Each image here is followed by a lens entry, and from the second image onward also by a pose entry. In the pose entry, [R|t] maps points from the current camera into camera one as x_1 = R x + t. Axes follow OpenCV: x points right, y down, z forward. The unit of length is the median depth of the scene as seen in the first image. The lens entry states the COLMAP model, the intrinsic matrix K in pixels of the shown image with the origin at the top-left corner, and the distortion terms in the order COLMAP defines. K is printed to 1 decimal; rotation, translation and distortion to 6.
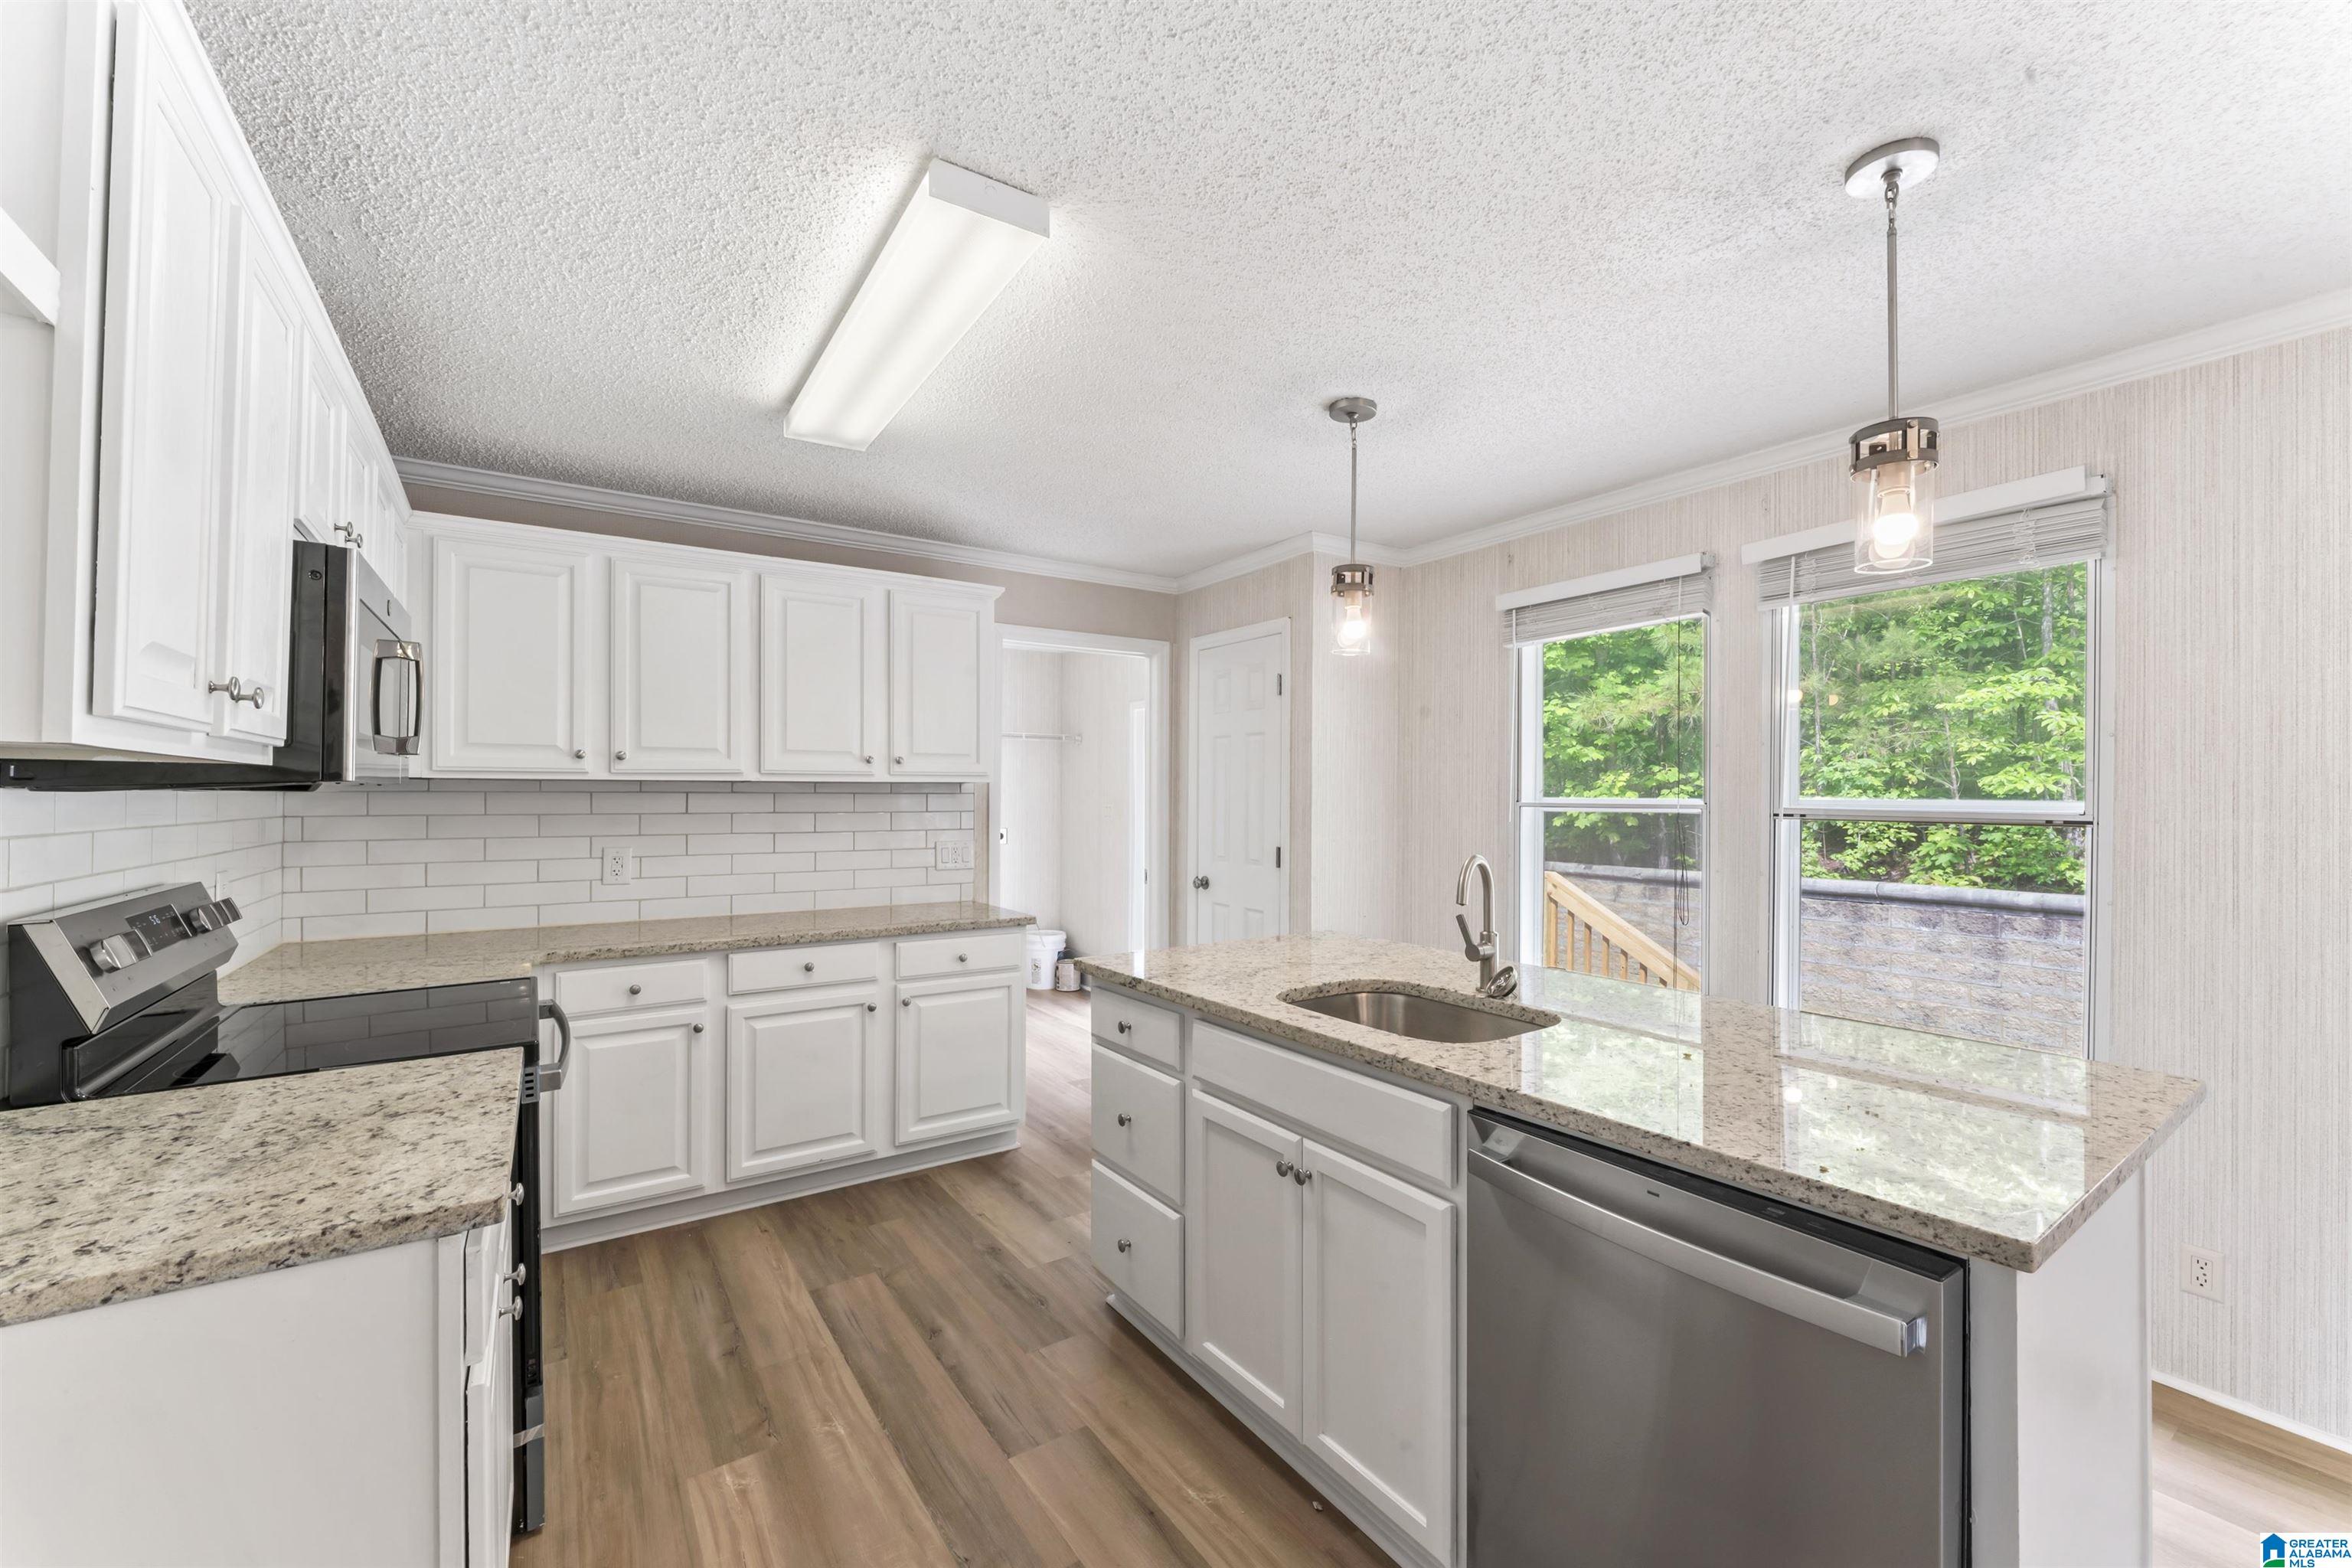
lens RADIAL K [[936.2, 0, 1176.6], [0, 936.2, 794.9], [0, 0, 1]] dist [-0.010838, -0.000114]
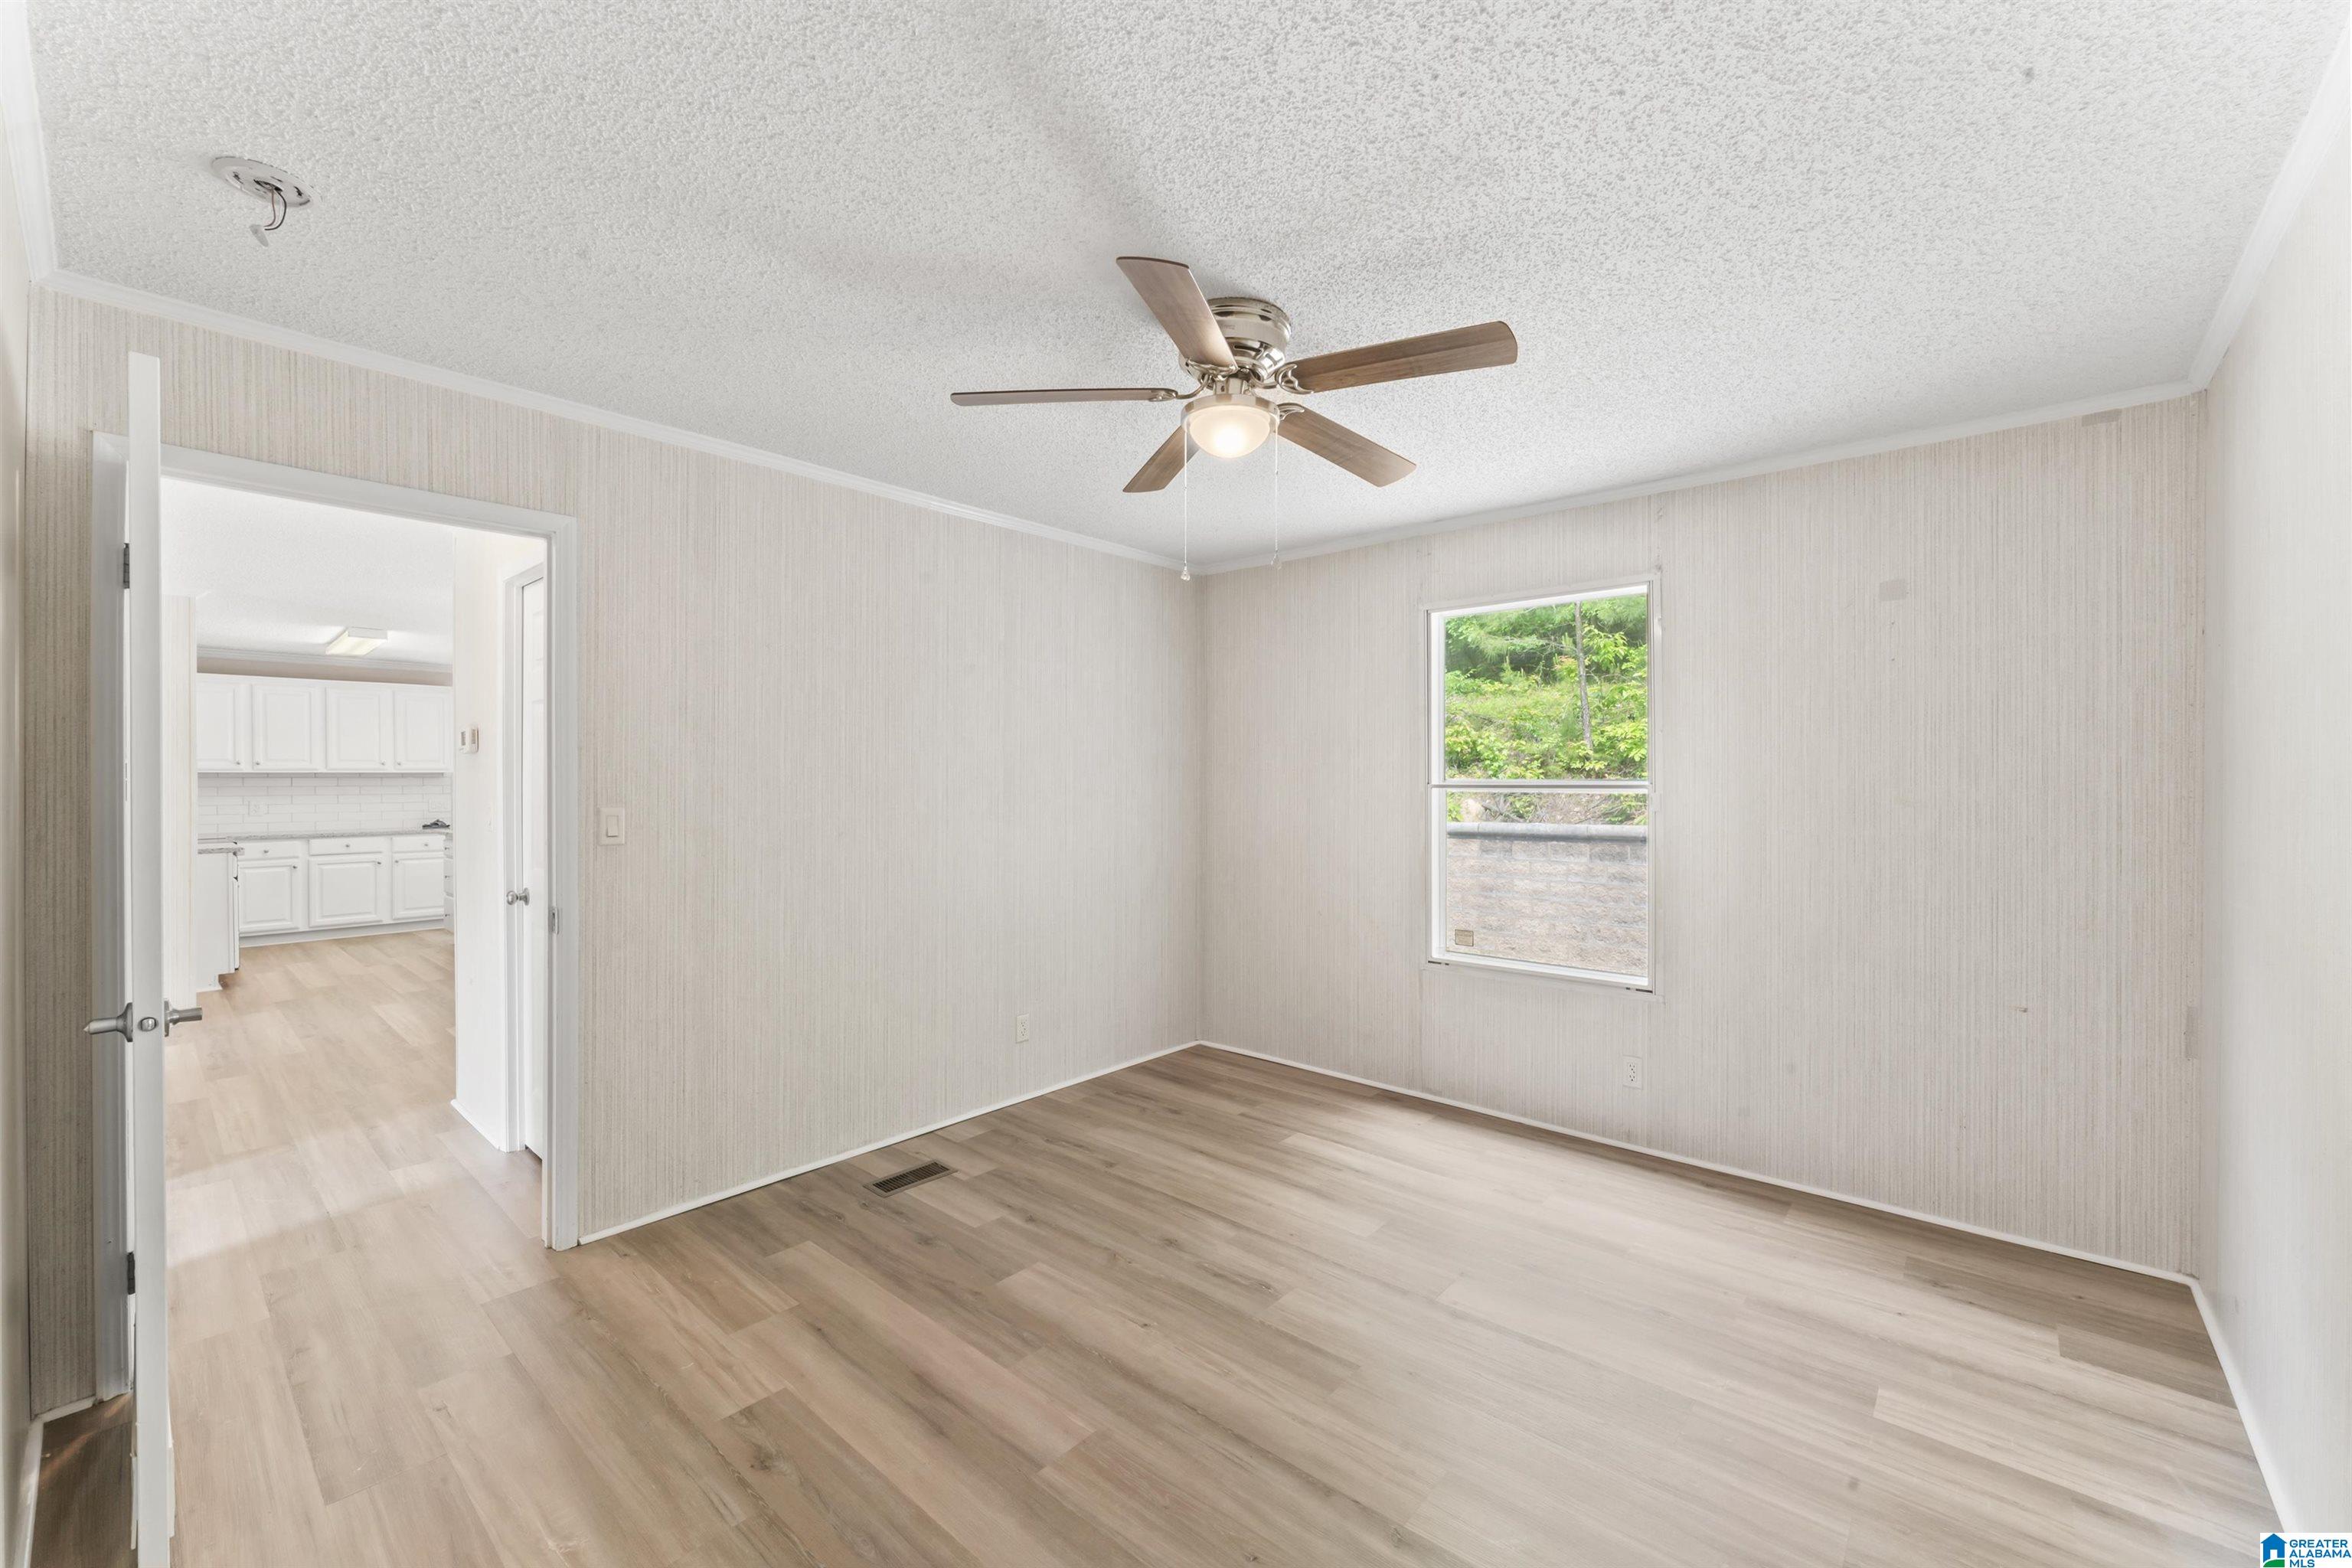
lens RADIAL K [[932.4, 0, 1169.9], [0, 932.4, 777.6], [0, 0, 1]] dist [0.001207, 0.000310]
pose [[0.968743, -0.005125, 0.248012, 1.129873], [0.005098, 0.999987, 0.000752, 0.007667], [-0.248013, 0.000535, 0.968757, -1.994305]]
